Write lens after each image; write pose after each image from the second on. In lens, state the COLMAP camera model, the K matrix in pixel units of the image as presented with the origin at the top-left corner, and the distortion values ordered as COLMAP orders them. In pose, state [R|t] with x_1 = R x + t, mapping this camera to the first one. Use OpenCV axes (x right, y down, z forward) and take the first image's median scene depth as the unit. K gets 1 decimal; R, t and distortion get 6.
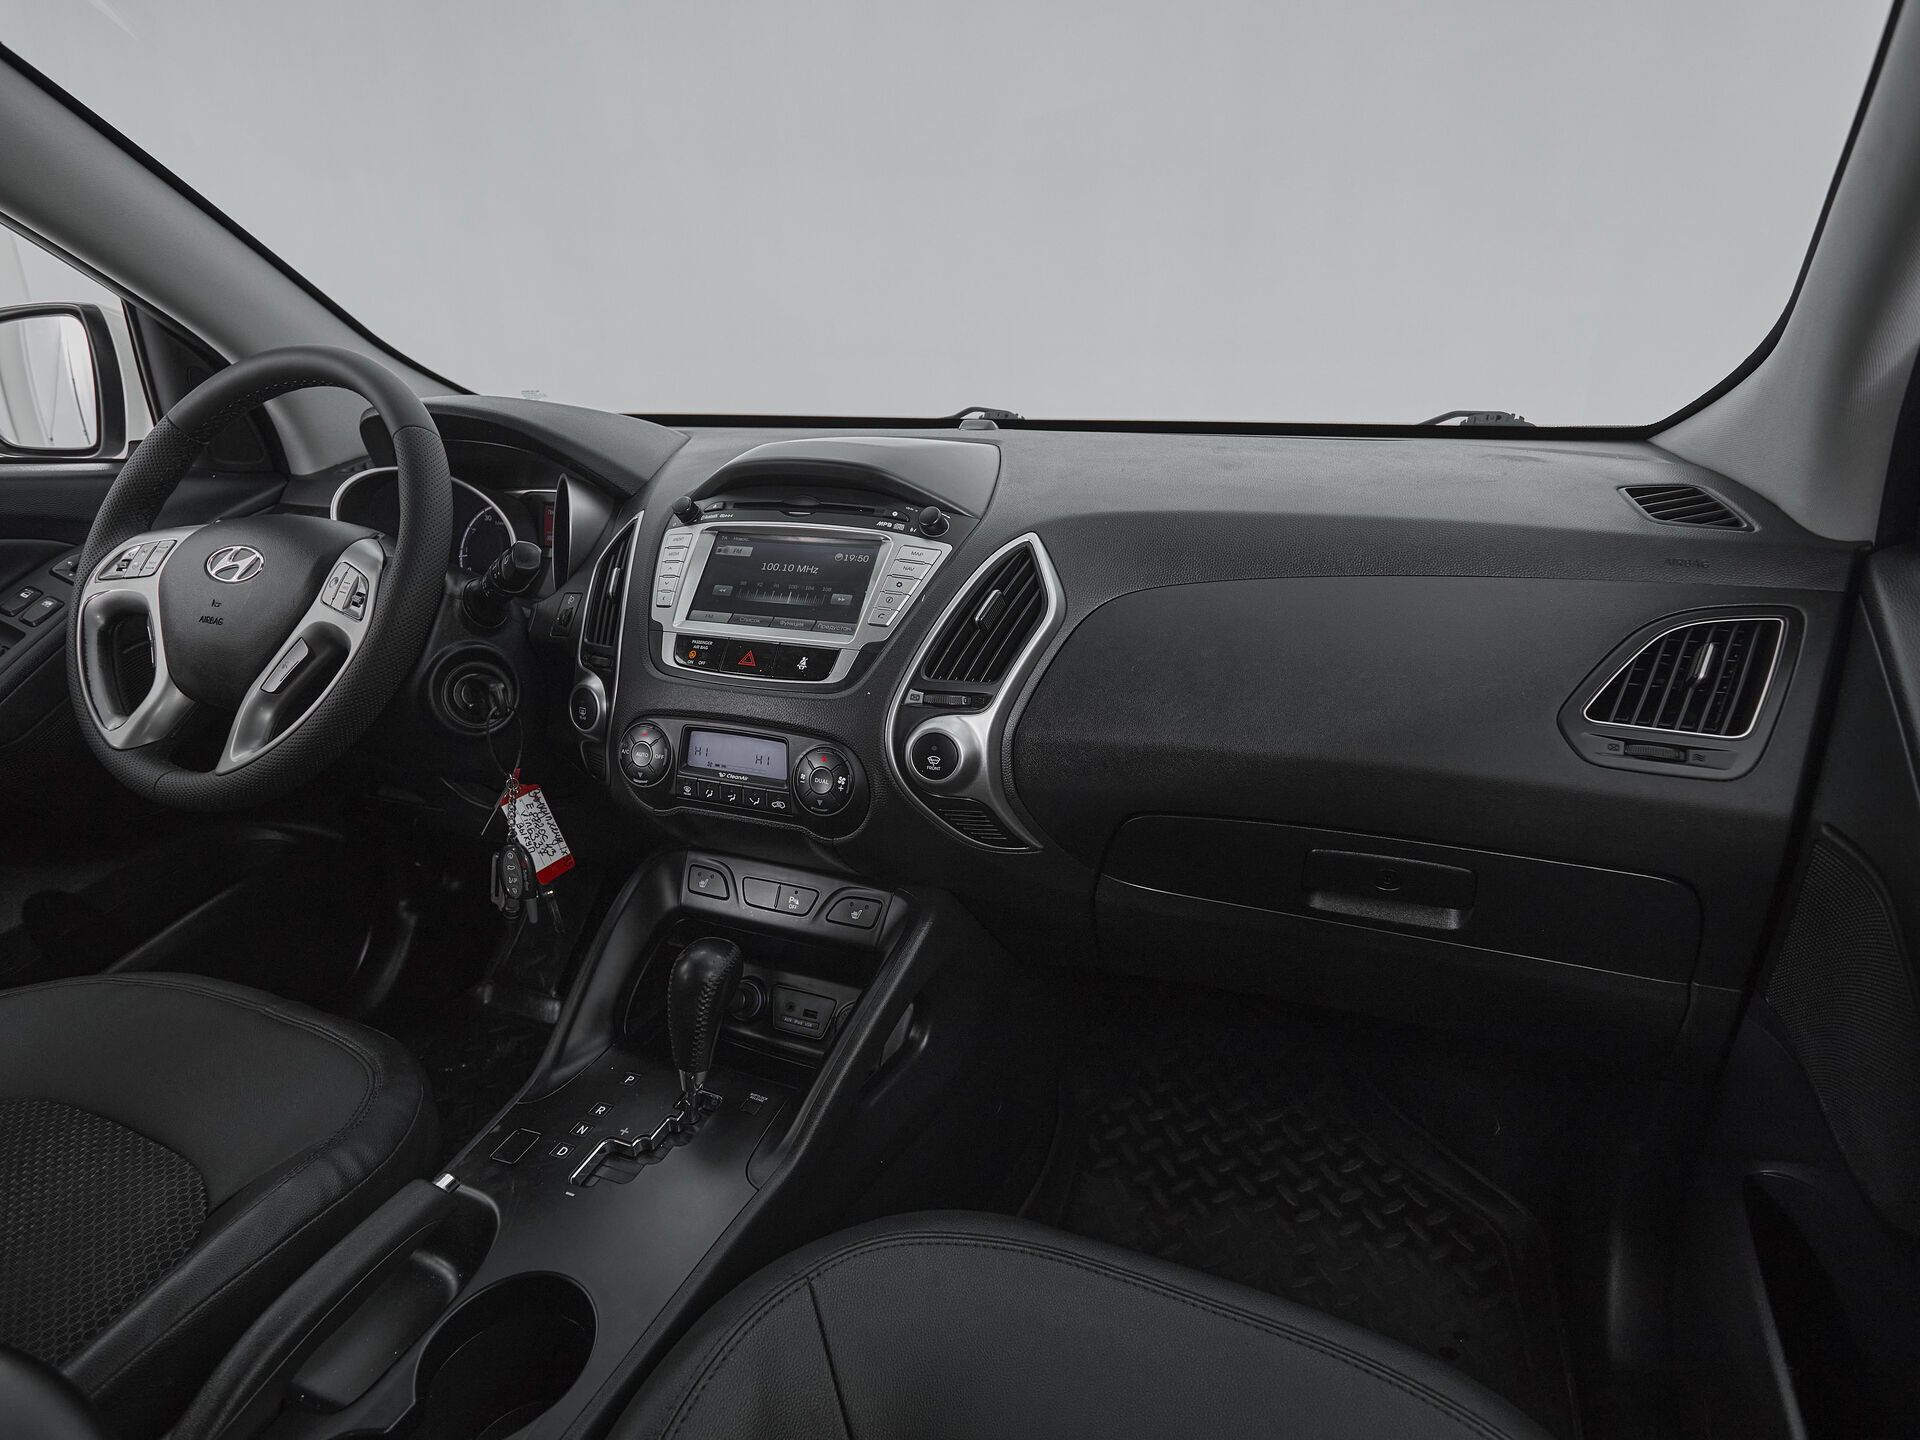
lens RADIAL K [[1069.3, 0, 959.2], [0, 1069.3, 728.6], [0, 0, 1]] dist [-0.008171, 0.001083]
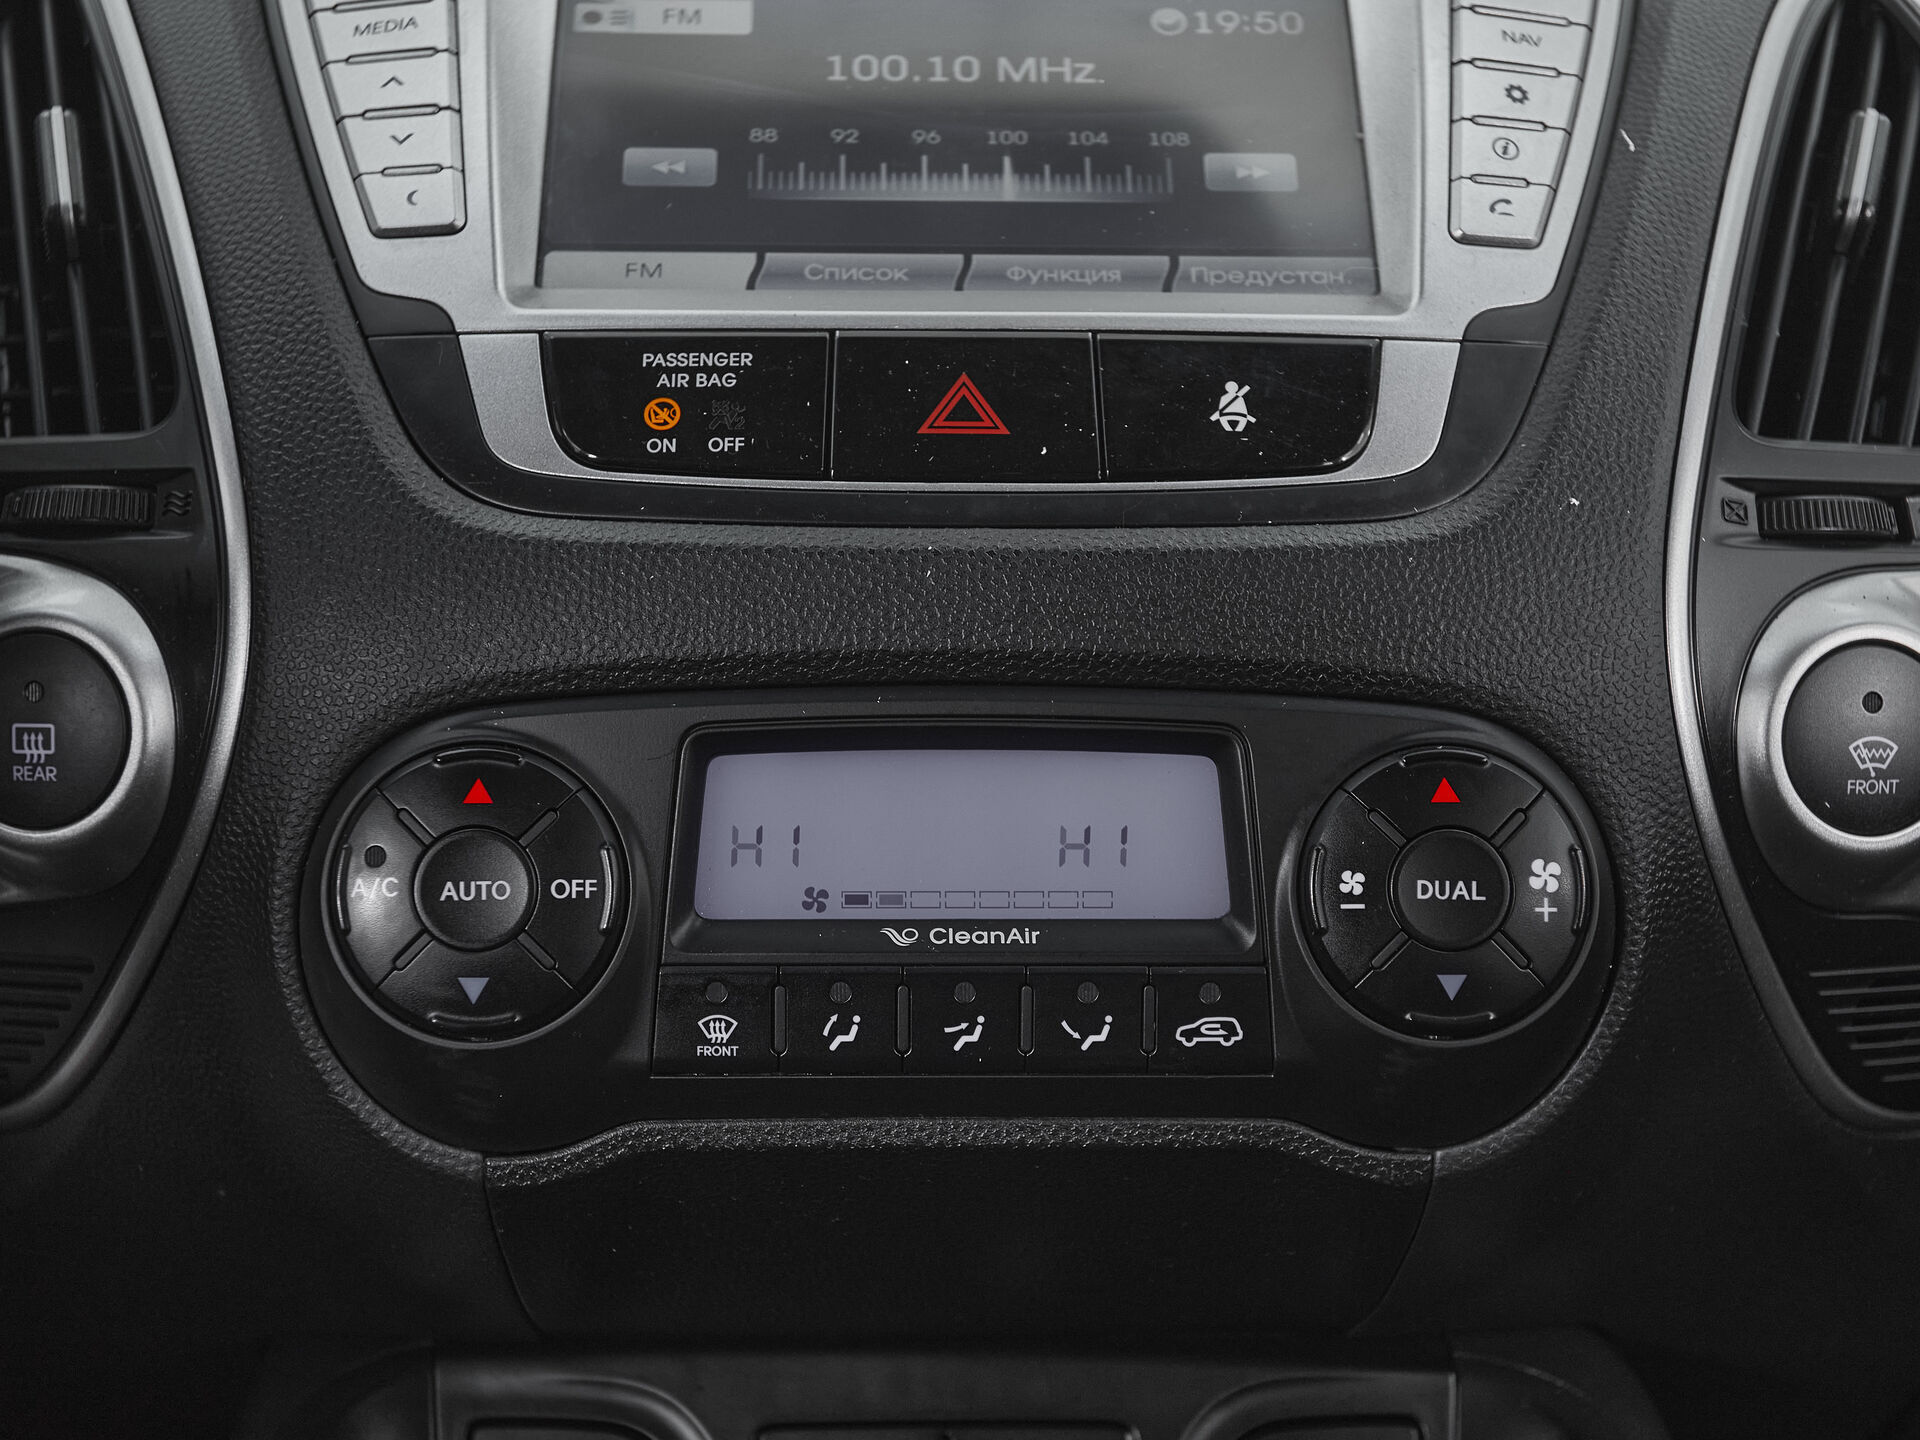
lens RADIAL K [[2620.8, 0, 961.5], [0, 2620.8, 761.5], [0, 0, 1]] dist [0.029463, 0.000000]
pose [[0.914202, -0.072632, 0.398697, -0.409483], [0.113769, 0.990243, -0.080474, 0.050912], [-0.388962, 0.118929, 0.913545, 0.489111]]
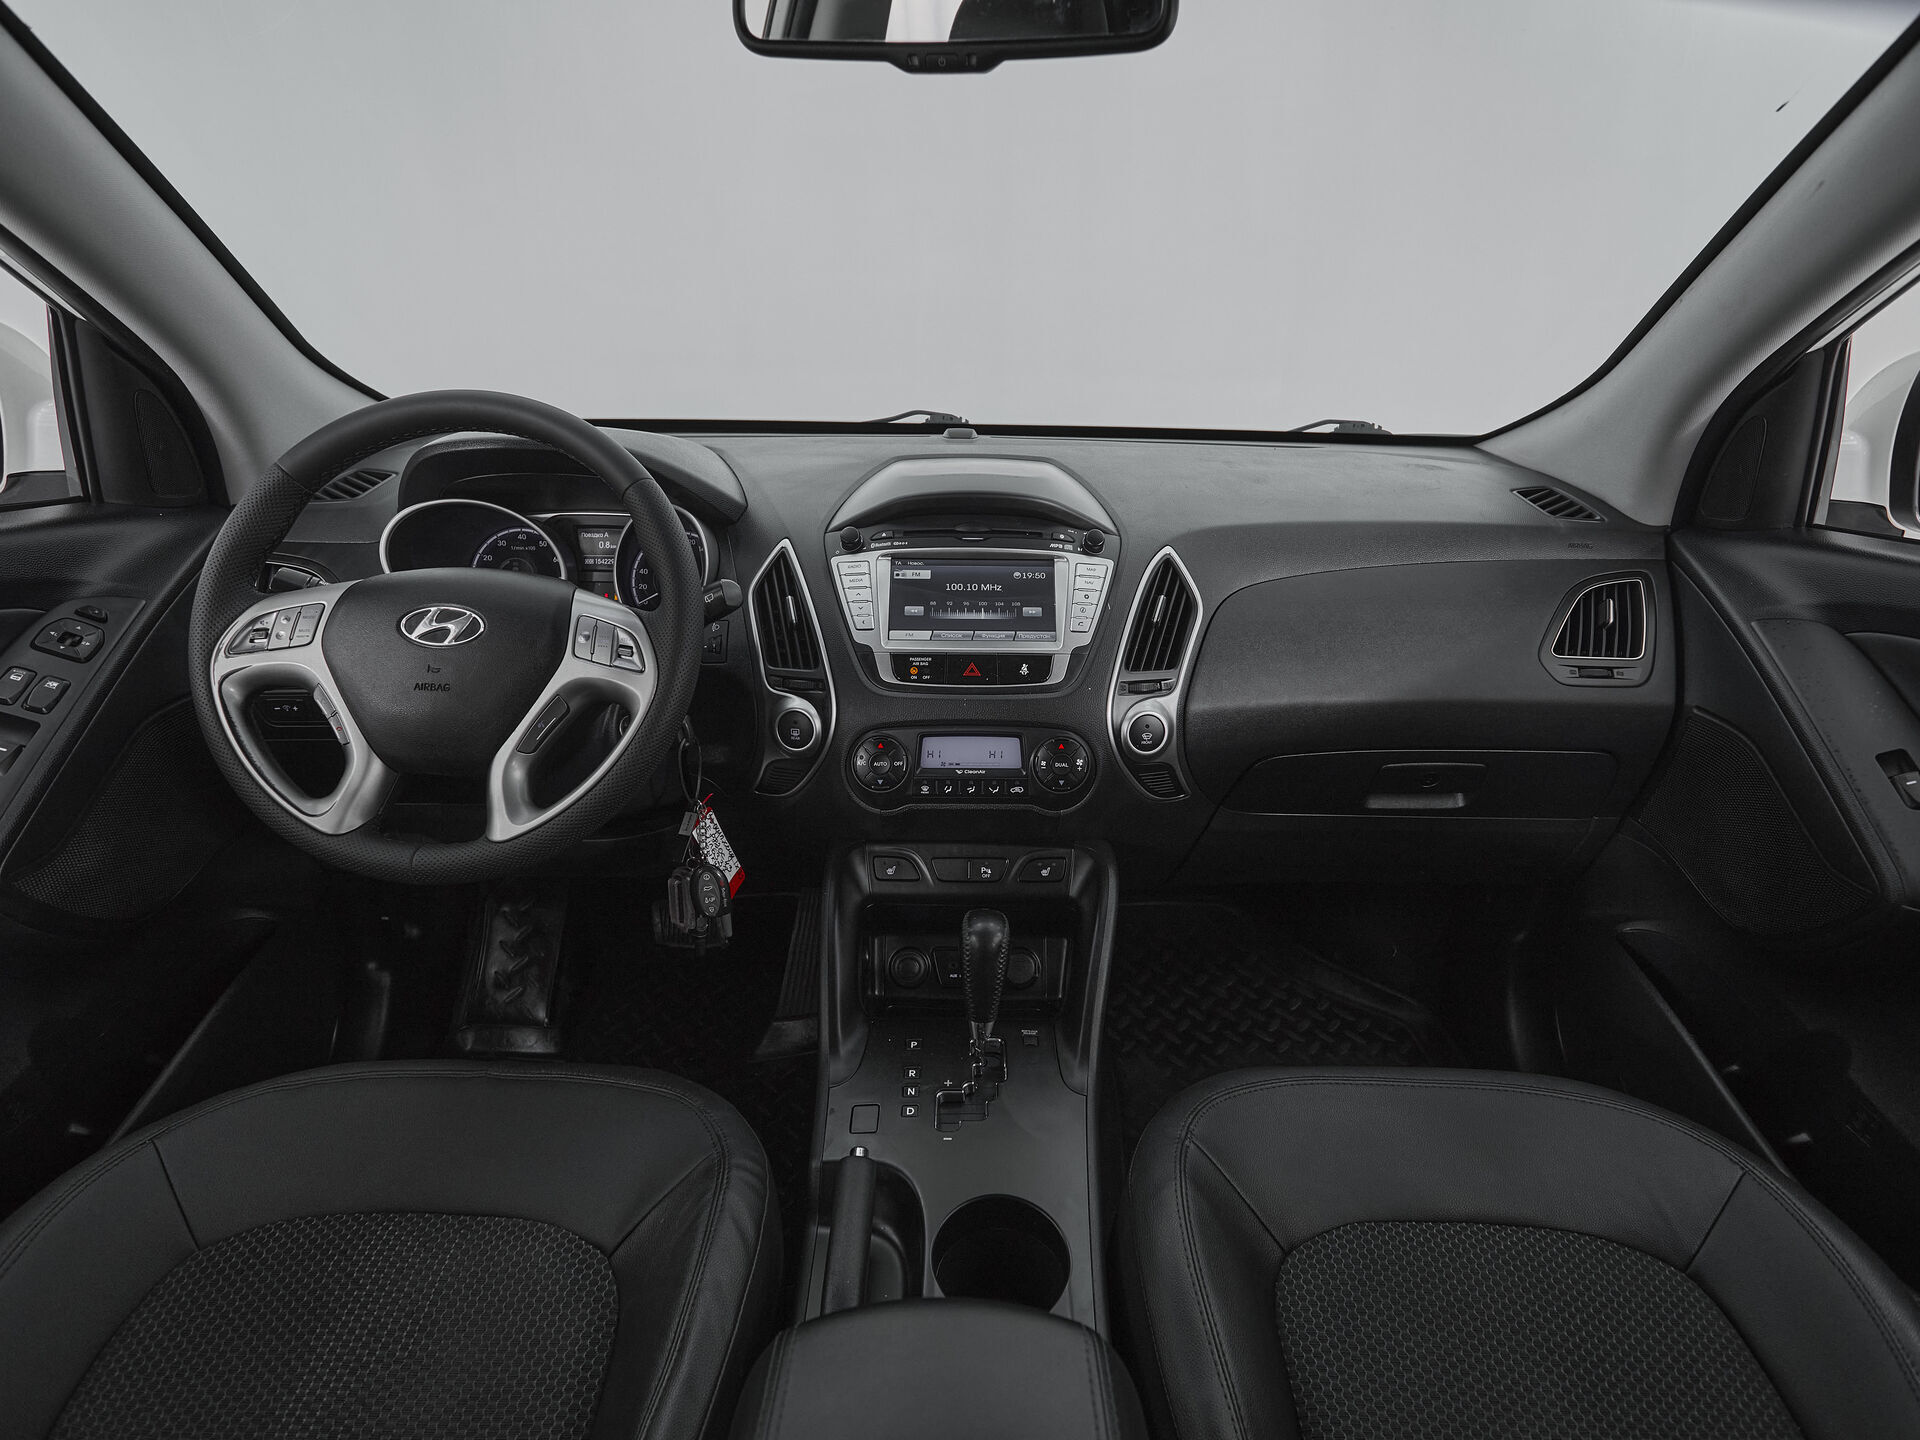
lens RADIAL K [[1069.3, 0, 994.6], [0, 1069.3, 731.7], [0, 0, 1]] dist [-0.008171, 0.001083]
pose [[0.919338, -0.124303, 0.373317, -0.597792], [0.104169, 0.991824, 0.073718, -0.079290], [-0.379429, -0.028884, 0.924770, -0.084666]]
